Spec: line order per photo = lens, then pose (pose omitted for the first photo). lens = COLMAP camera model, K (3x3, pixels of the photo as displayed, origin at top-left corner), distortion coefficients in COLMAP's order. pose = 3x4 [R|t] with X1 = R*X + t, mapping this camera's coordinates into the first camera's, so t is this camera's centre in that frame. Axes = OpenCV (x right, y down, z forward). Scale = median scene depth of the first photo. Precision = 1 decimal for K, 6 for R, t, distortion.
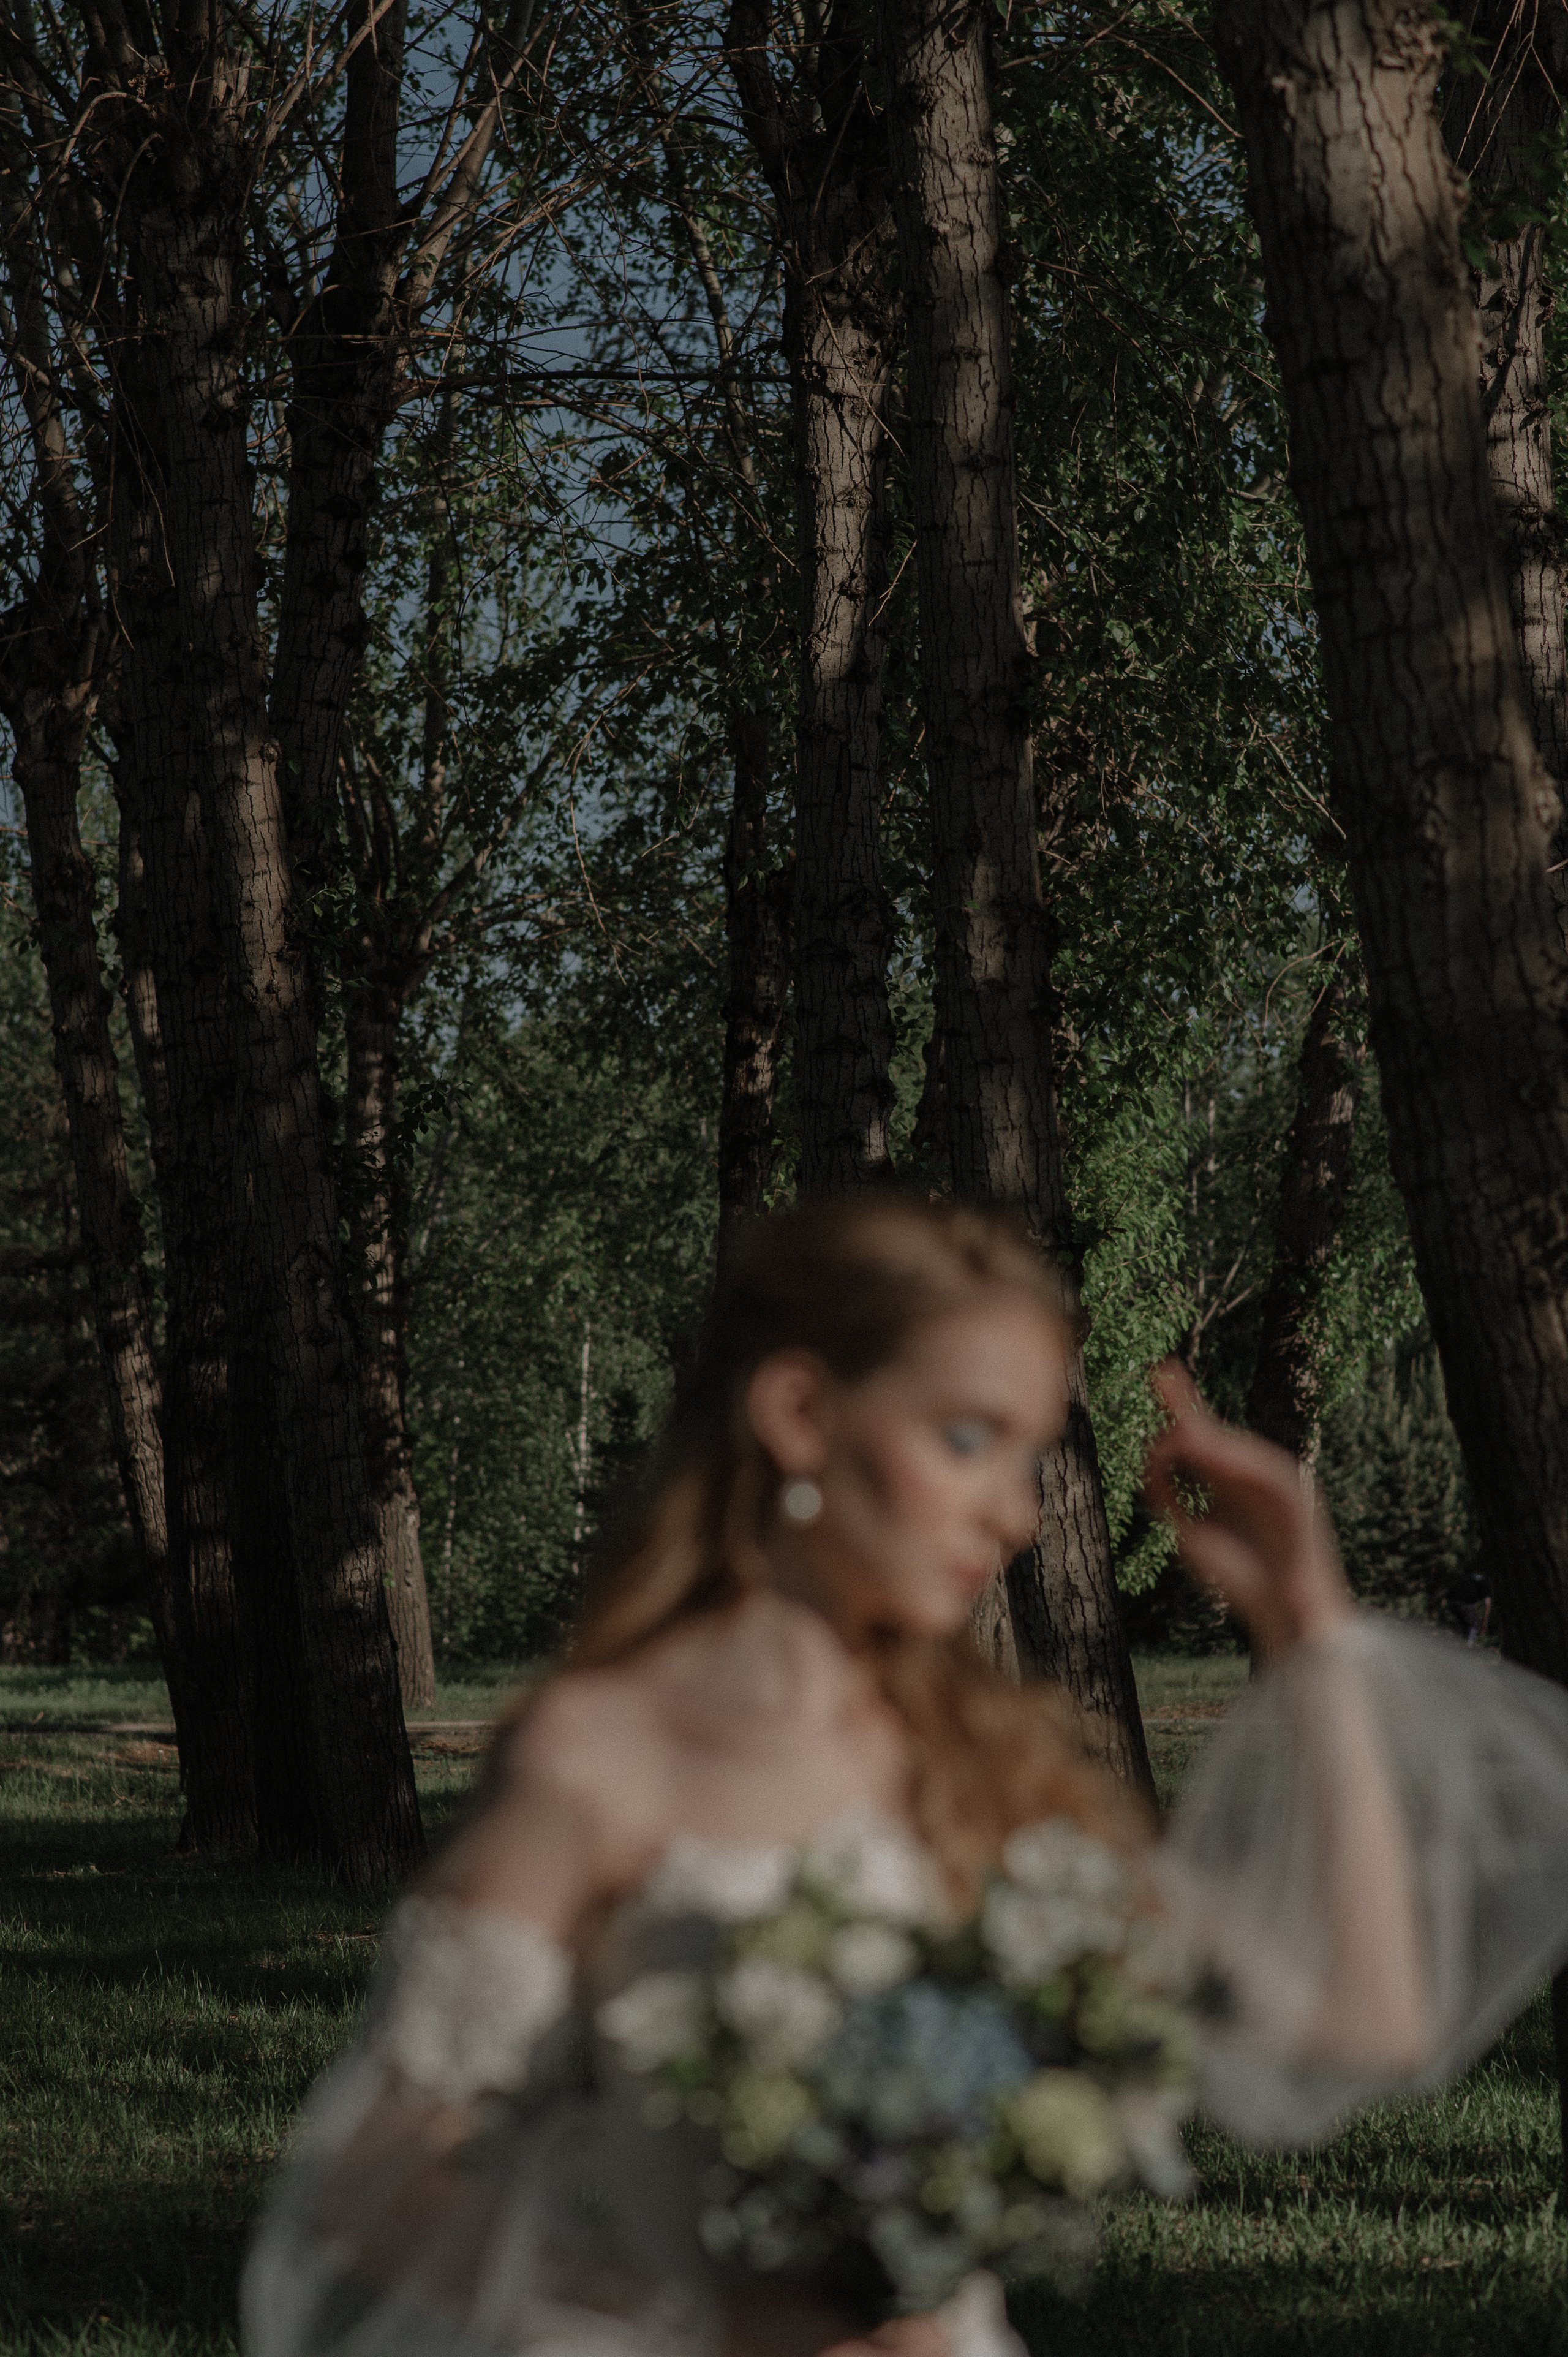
lens RADIAL K [[6891.9, 0, 788.8], [0, 6891.9, 1180.4], [0, 0, 1]] dist [-0.037154, 0.000000]
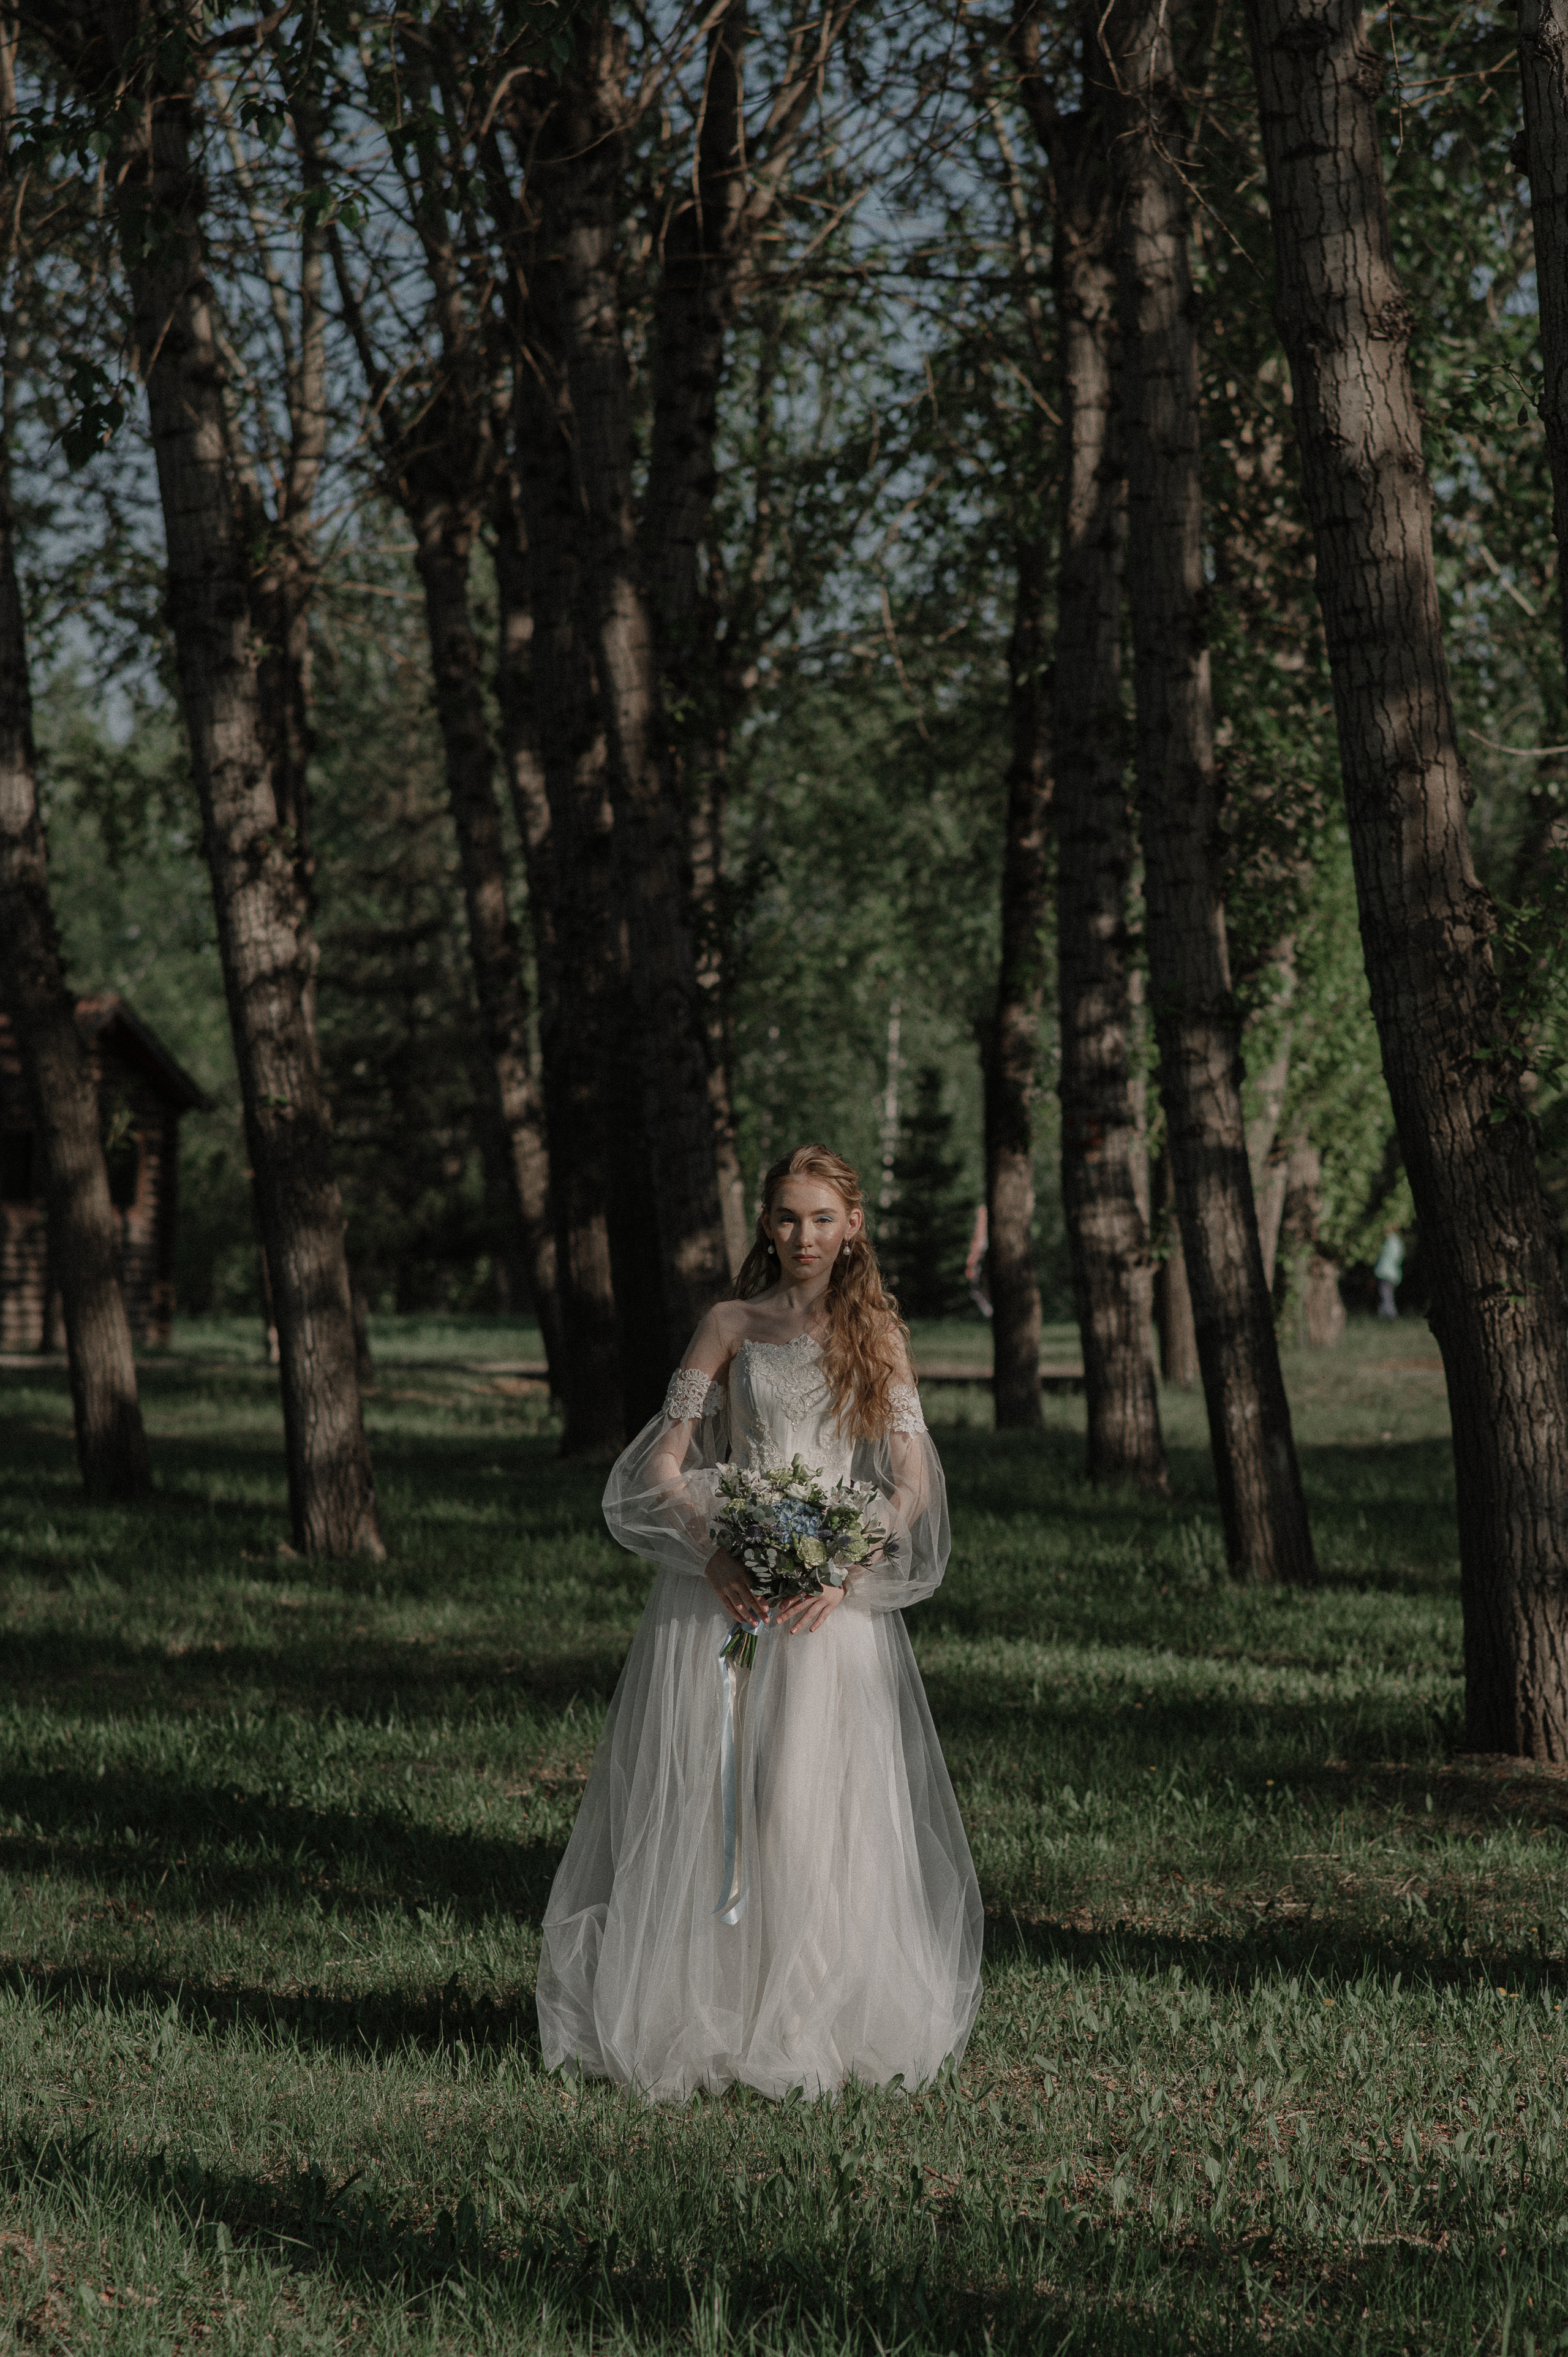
lens RADIAL K [[6891.9, 0, 783.4], [0, 6891.9, 1177.4], [0, 0, 1]] dist [-0.037154, 0.000000]
pose [[0.998906, 0.010475, -0.045582, 0.006629], [-0.008243, 0.998770, 0.048897, -0.012004], [0.046038, -0.048468, 0.997763, -0.190867]]
